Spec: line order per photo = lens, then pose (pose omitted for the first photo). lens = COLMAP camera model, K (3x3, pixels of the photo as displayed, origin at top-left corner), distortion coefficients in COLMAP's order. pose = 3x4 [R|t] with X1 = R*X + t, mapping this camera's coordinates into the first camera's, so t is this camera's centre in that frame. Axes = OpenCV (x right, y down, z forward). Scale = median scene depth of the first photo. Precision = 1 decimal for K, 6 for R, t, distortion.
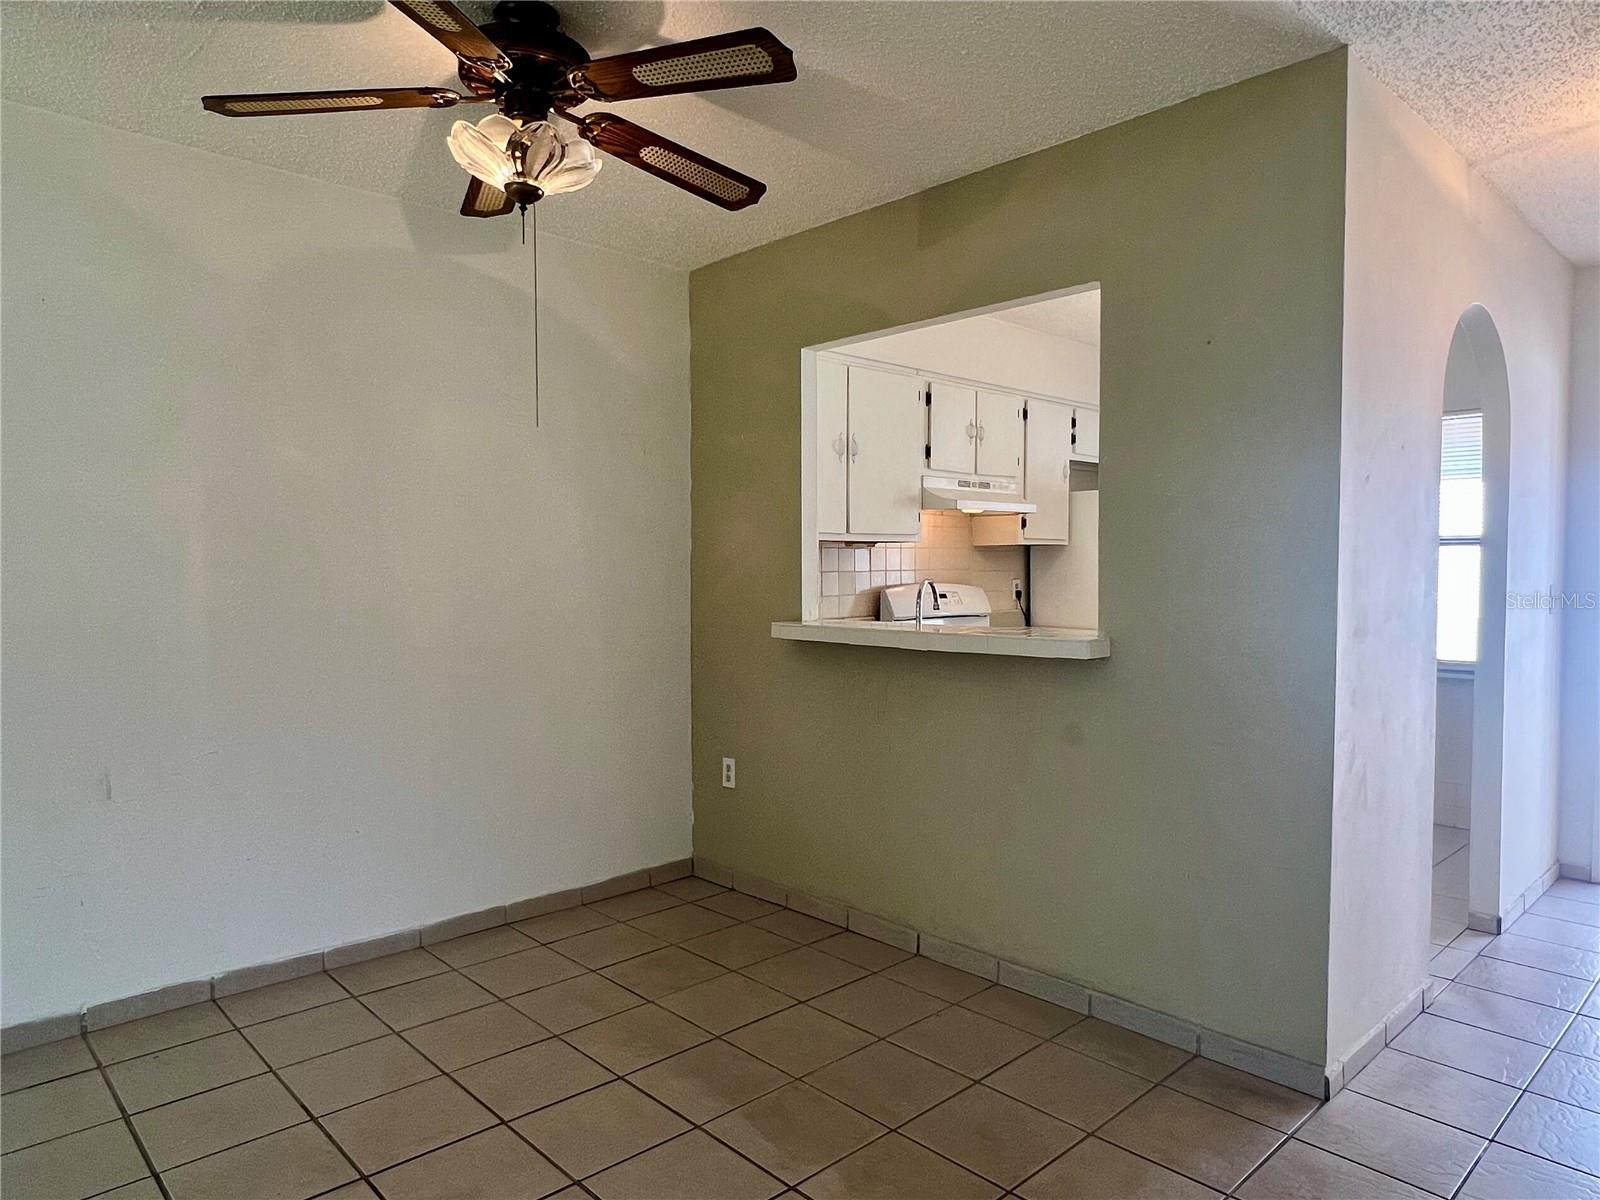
lens RADIAL K [[1023.8, 0, 800.0], [0, 1023.8, 600.0], [0, 0, 1]] dist [0.001289, 0.000055]
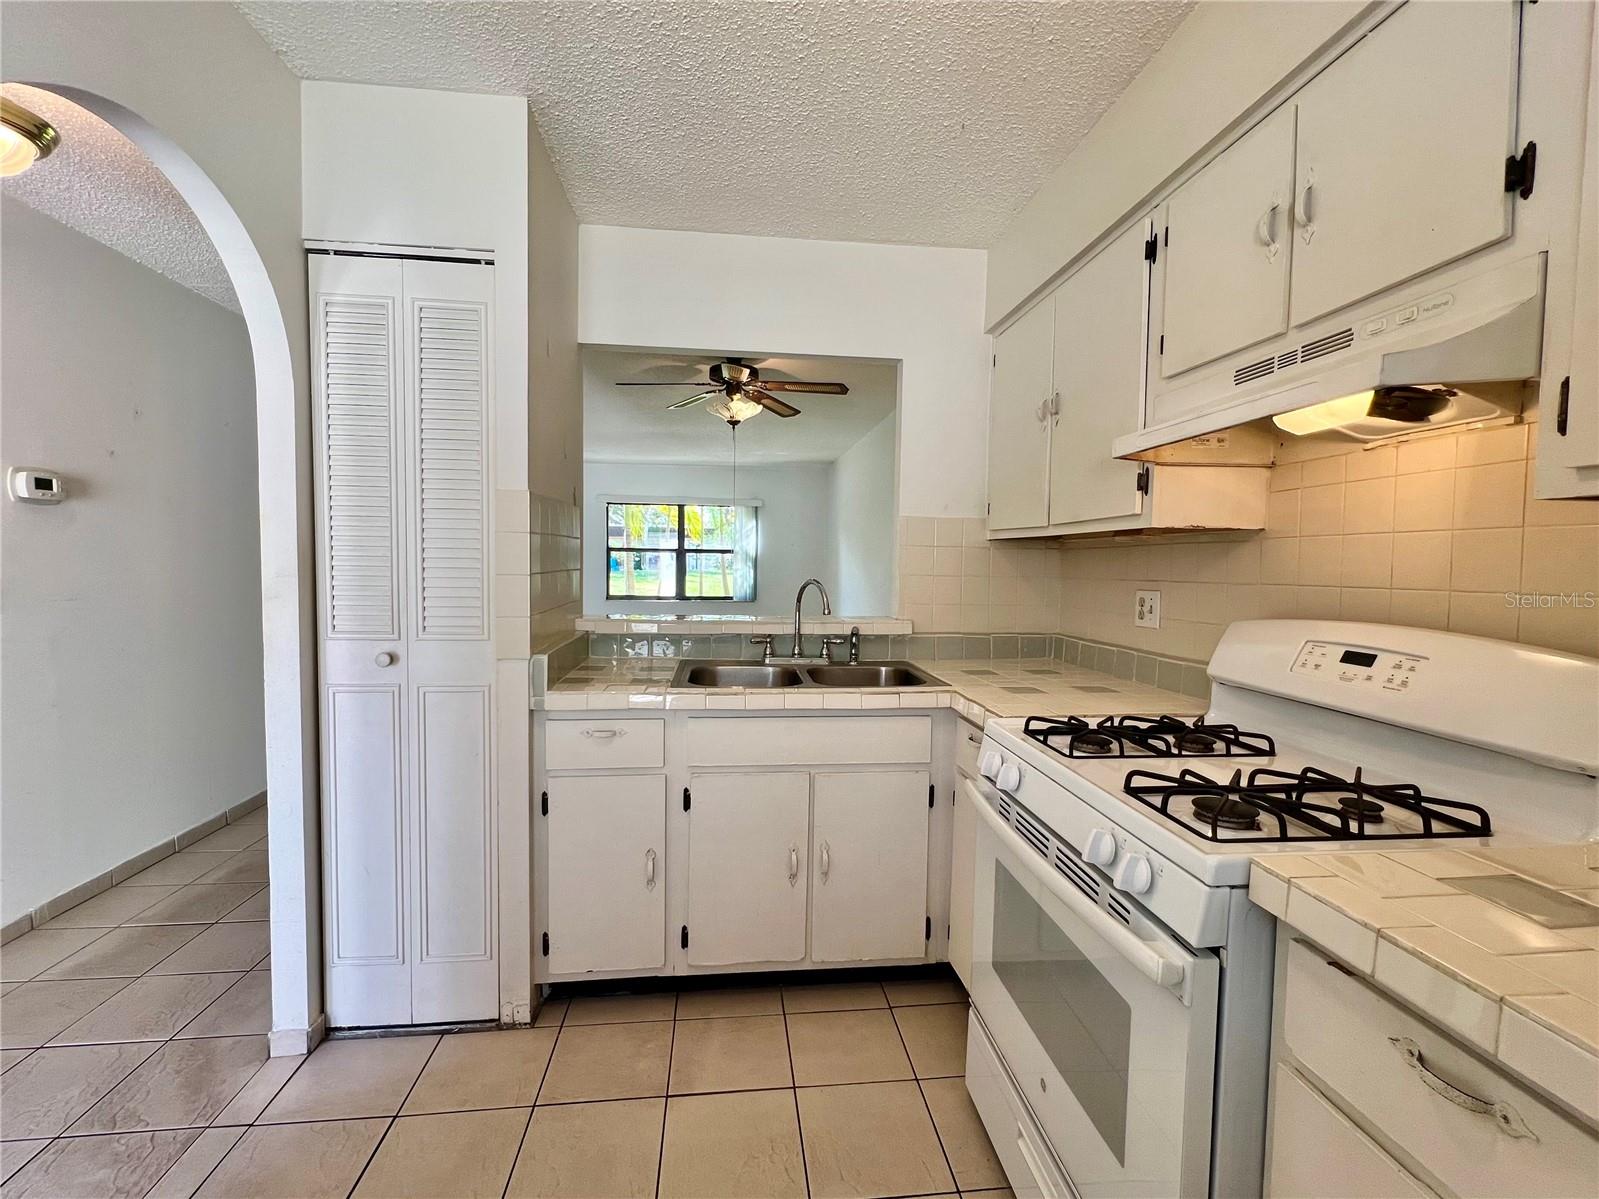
lens RADIAL K [[702.8, 0, 799.5], [0, 702.8, 599.5], [0, 0, 1]] dist [-0.002886, -0.000606]
pose [[-0.603708, 0.037972, -0.796301, 0.462844], [-0.039015, 0.996261, 0.077086, -0.037007], [0.796250, 0.077605, -0.599969, 0.974645]]
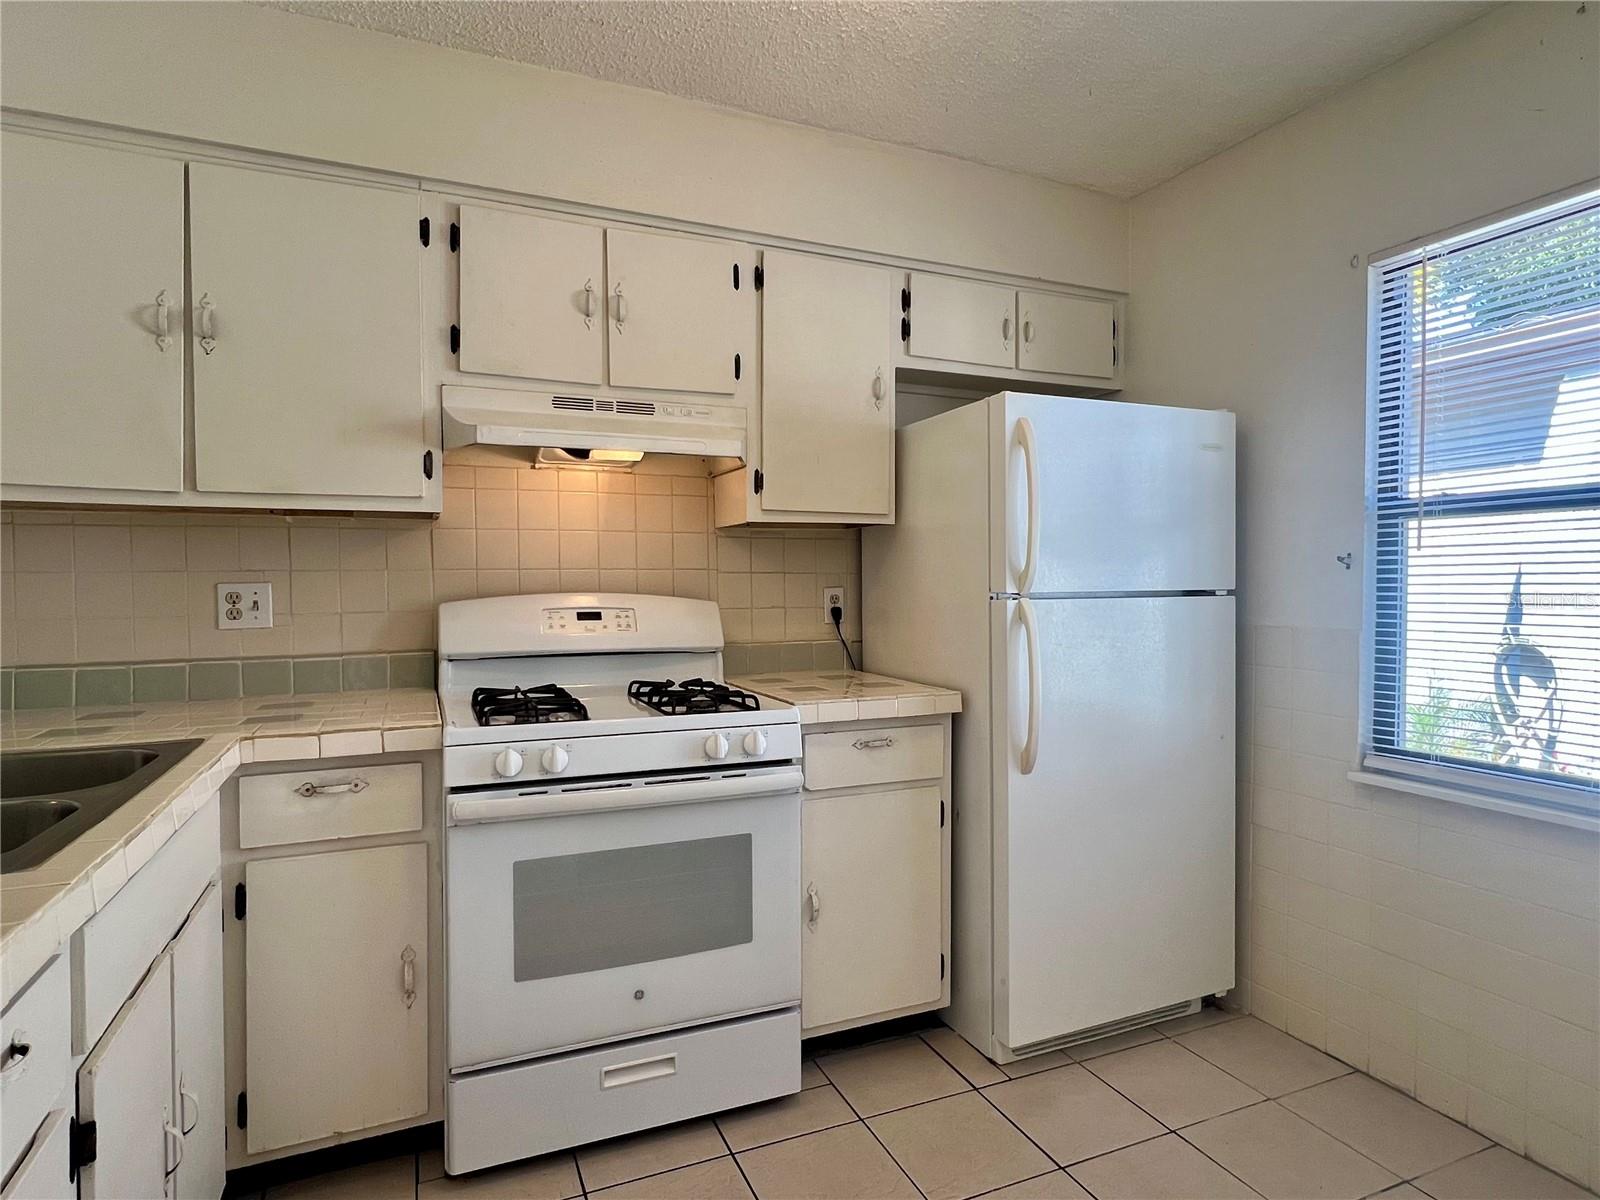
lens RADIAL K [[905.7, 0, 800.0], [0, 905.7, 600.0], [0, 0, 1]] dist [0.003000, 0.000787]
pose [[0.941428, 0.005562, -0.337169, 0.405188], [-0.010292, 0.999872, -0.012240, -0.007613], [0.337058, 0.014993, 0.941365, 0.569998]]
